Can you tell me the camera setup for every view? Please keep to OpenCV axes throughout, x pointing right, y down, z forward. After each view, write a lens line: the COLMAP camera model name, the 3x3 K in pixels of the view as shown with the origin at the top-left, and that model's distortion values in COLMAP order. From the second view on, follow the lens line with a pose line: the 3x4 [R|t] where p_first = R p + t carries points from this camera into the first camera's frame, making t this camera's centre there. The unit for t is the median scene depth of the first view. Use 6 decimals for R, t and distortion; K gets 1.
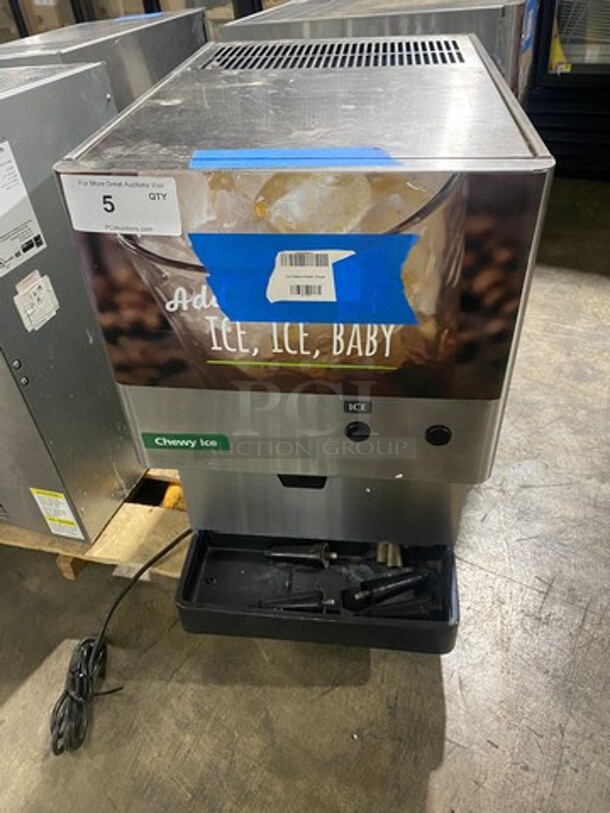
lens RADIAL K [[607.8, 0, 310.1], [0, 607.8, 407.5], [0, 0, 1]] dist [-0.004402, 0.003188]
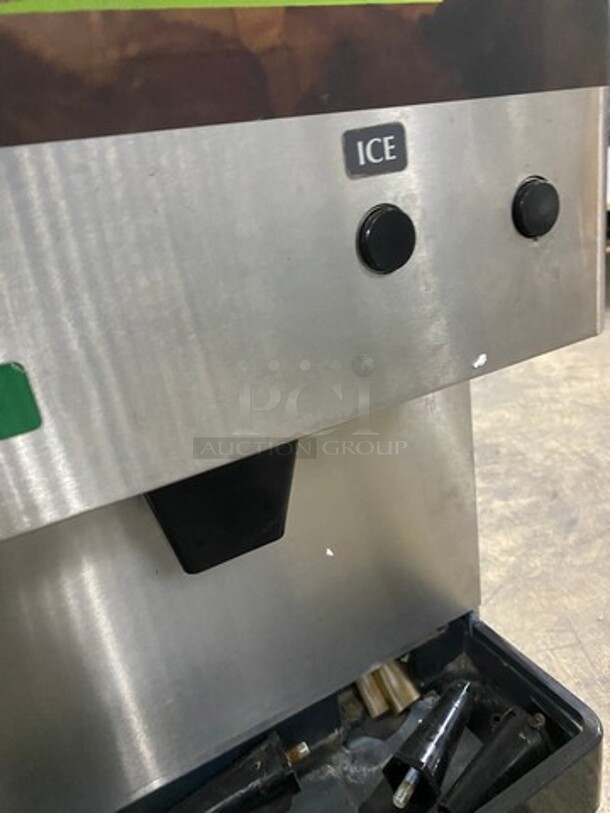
lens RADIAL K [[607.8, 0, 304.4], [0, 607.8, 404.1], [0, 0, 1]] dist [-0.004402, 0.003188]
pose [[0.820058, -0.266021, 0.506693, -0.122153], [0.437873, 0.861744, -0.256249, 0.135829], [-0.368472, 0.432006, 0.823164, 0.505914]]
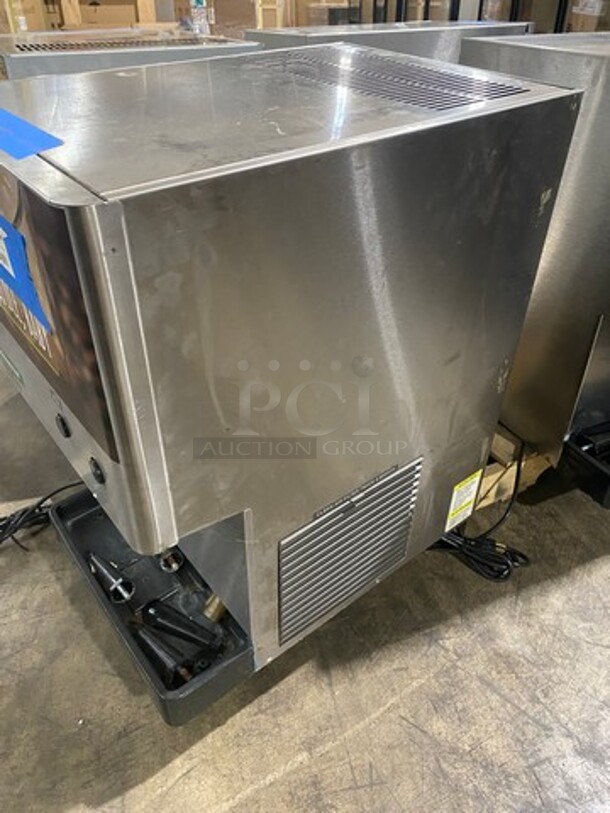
lens RADIAL K [[607.8, 0, 304.2], [0, 607.8, 400.2], [0, 0, 1]] dist [-0.004402, 0.003188]
pose [[0.701141, 0.474335, -0.532360, 0.575138], [-0.490082, 0.862899, 0.123388, -0.208572], [0.517900, 0.174388, 0.837477, 0.238781]]
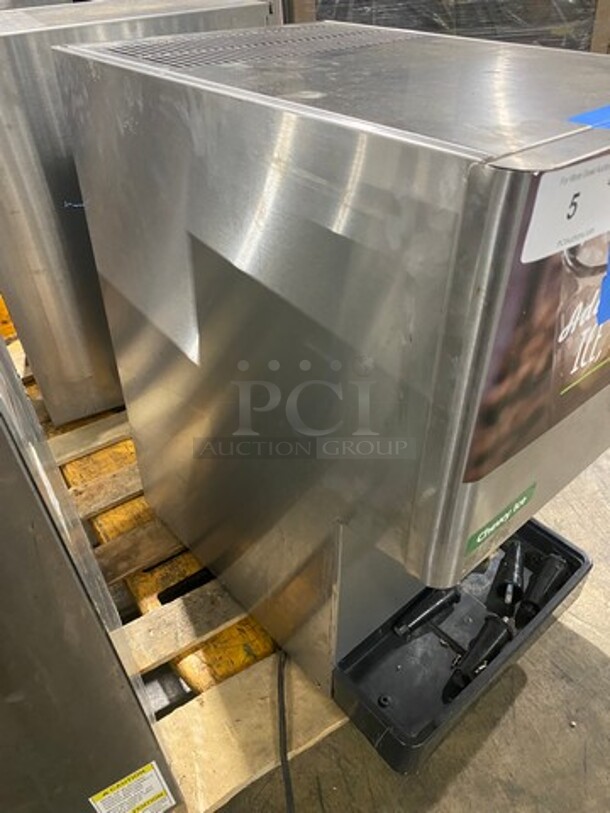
lens RADIAL K [[607.8, 0, 307.5], [0, 607.8, 410.7], [0, 0, 1]] dist [-0.004402, 0.003188]
pose [[0.673836, -0.412923, 0.612731, -0.557731], [0.446934, 0.888142, 0.107020, -0.180166], [-0.588383, 0.201736, 0.783012, 0.364923]]
